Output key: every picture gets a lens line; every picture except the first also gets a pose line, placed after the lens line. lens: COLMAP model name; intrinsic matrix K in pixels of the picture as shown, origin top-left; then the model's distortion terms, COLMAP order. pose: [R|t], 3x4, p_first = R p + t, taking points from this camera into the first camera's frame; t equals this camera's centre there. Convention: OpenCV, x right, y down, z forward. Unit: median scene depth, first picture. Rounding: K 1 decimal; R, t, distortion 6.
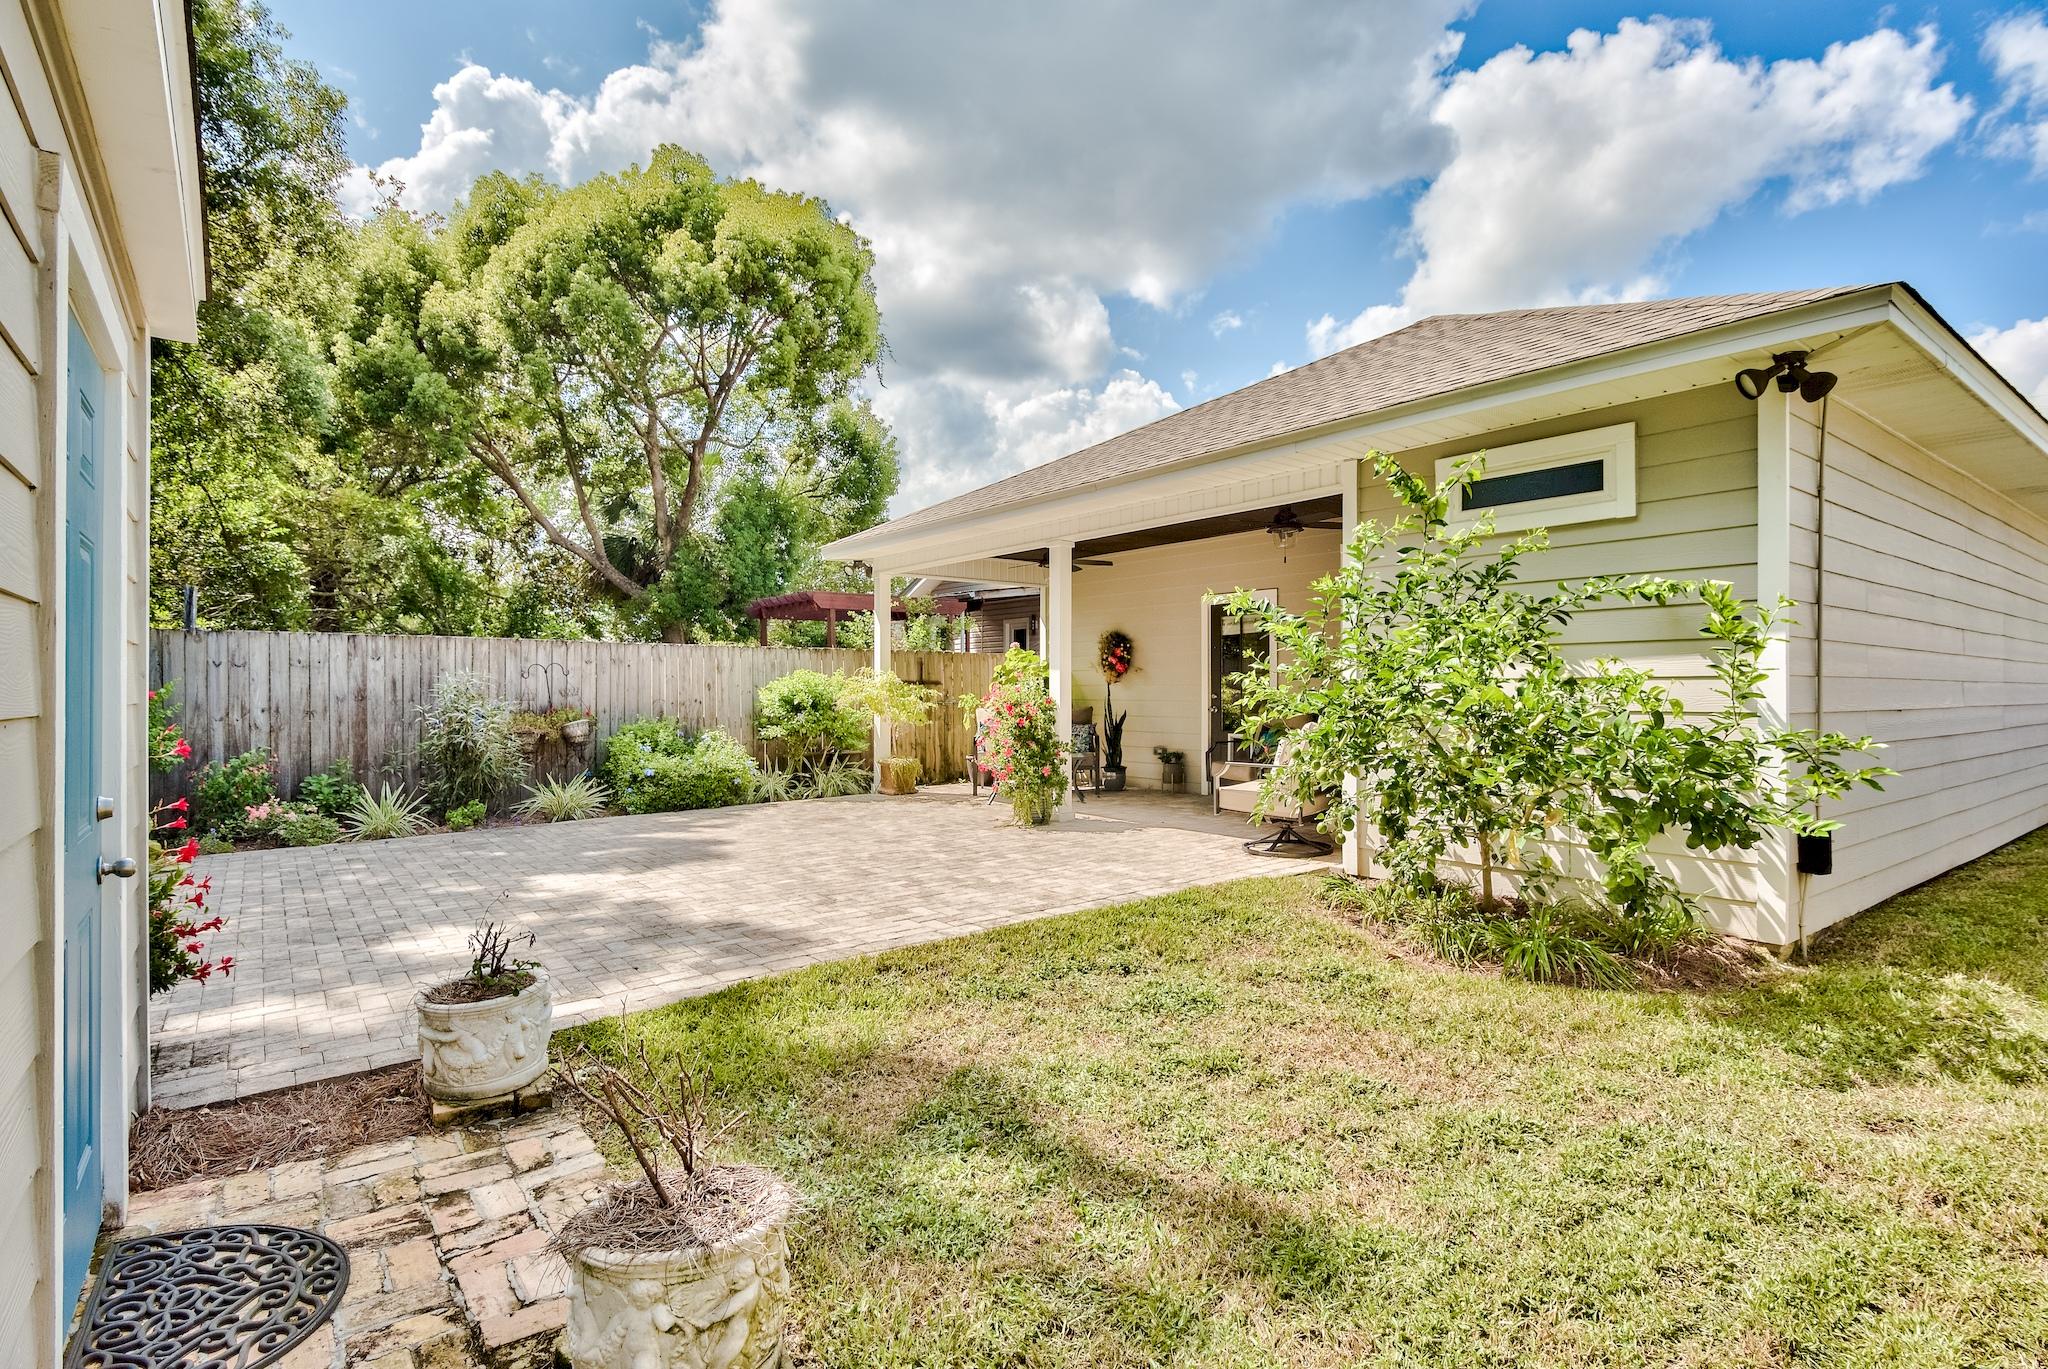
lens RADIAL K [[1025.5, 0, 1032.6], [0, 1025.5, 680.1], [0, 0, 1]] dist [-0.010732, 0.001667]
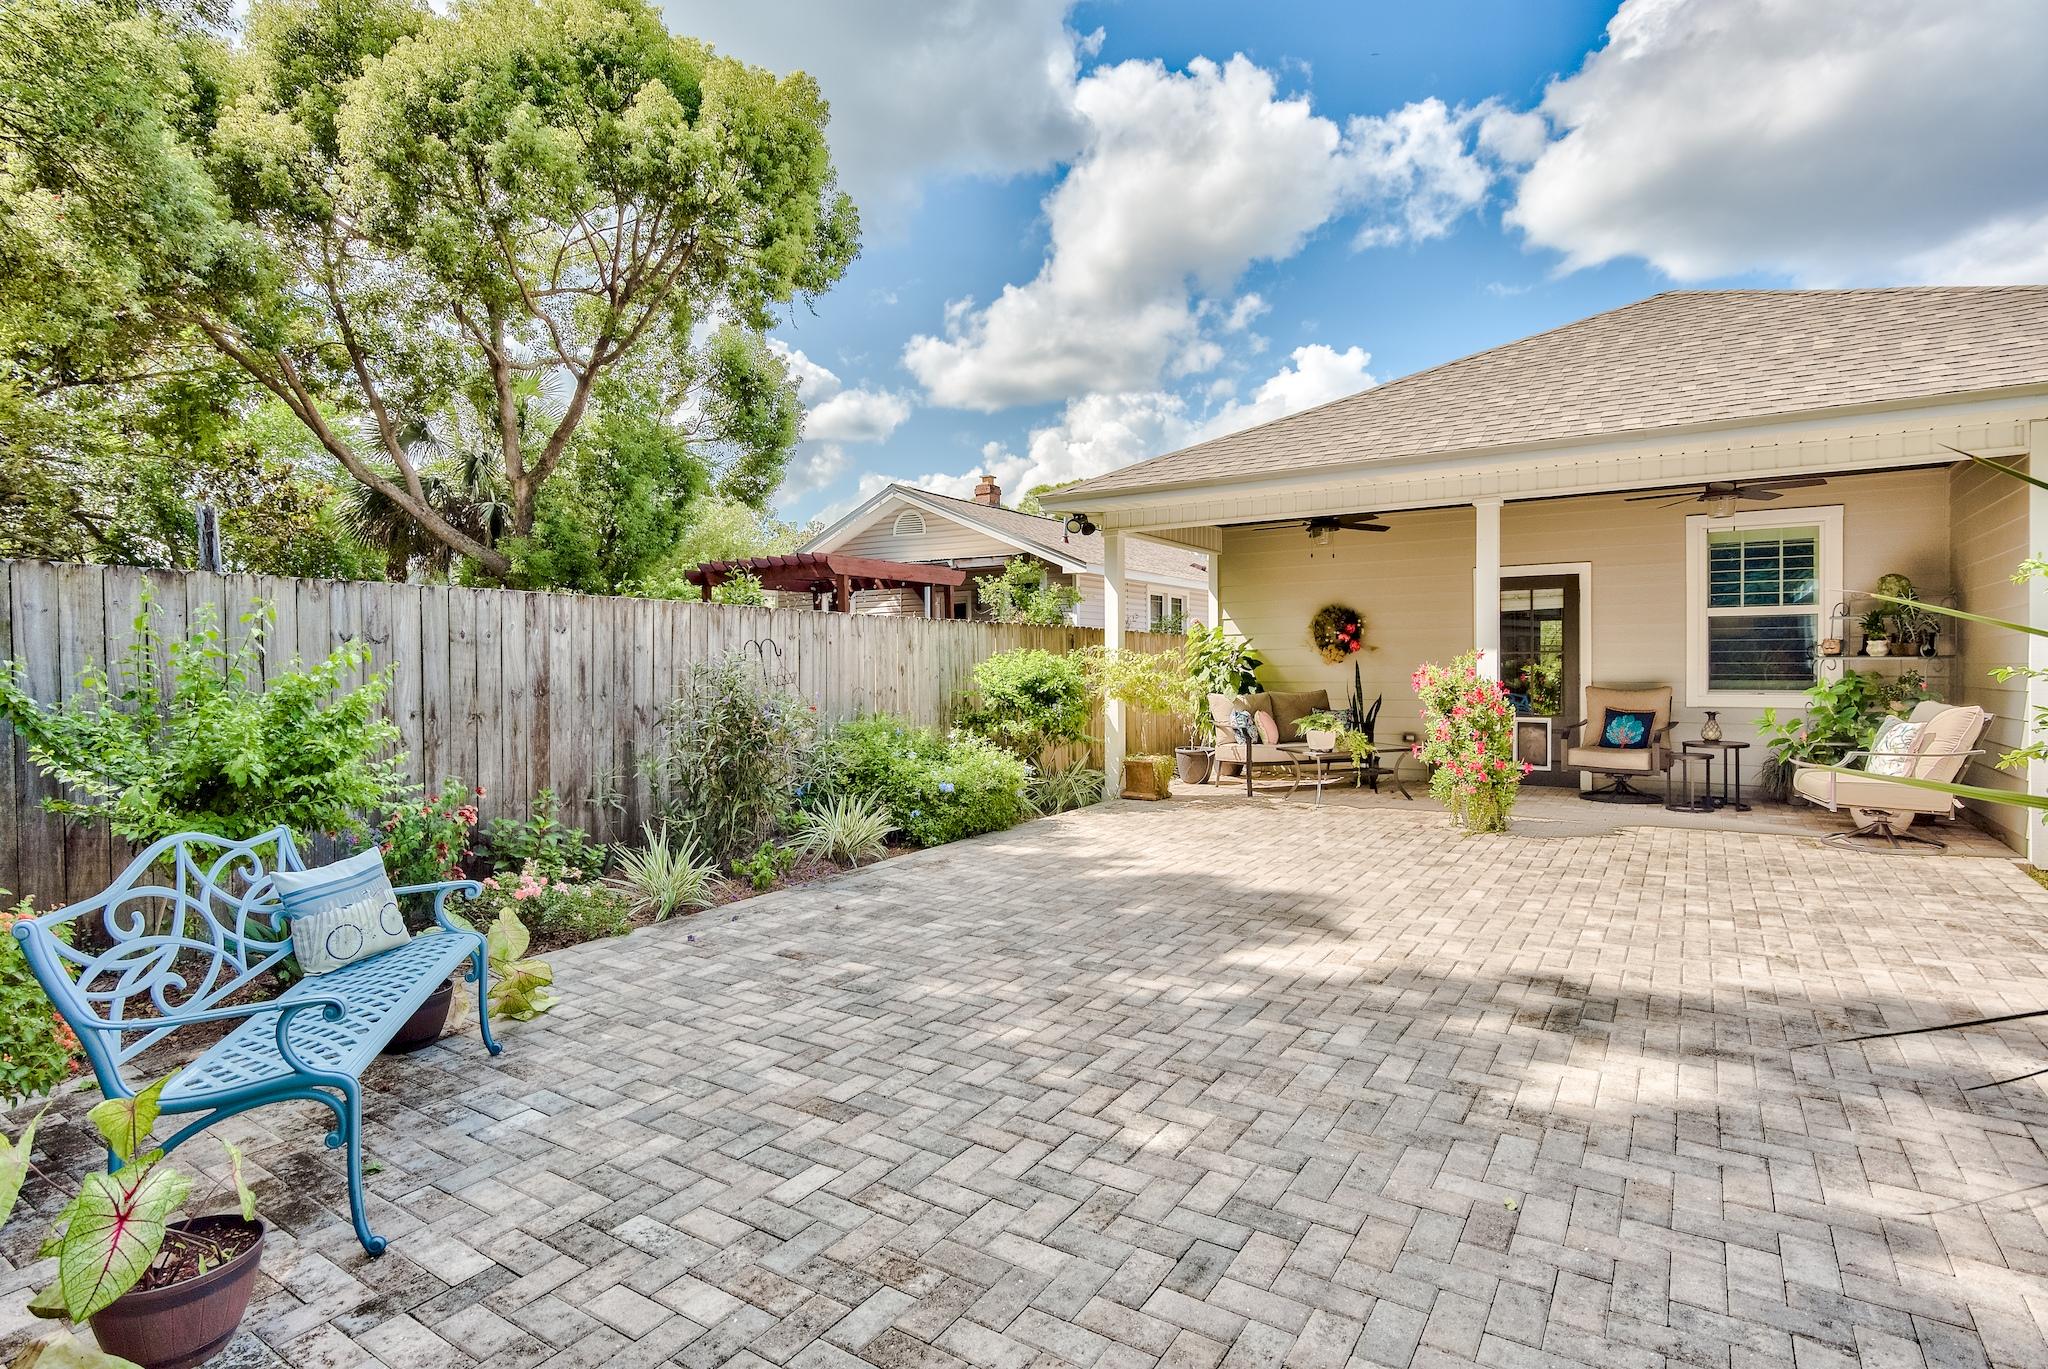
lens RADIAL K [[1025.5, 0, 997.1], [0, 1025.5, 685.0], [0, 0, 1]] dist [-0.010732, 0.001667]
pose [[0.950632, -0.011111, 0.310123, -0.652103], [0.001686, 0.999529, 0.030640, -0.007021], [-0.310317, -0.028605, 0.950203, 0.329126]]
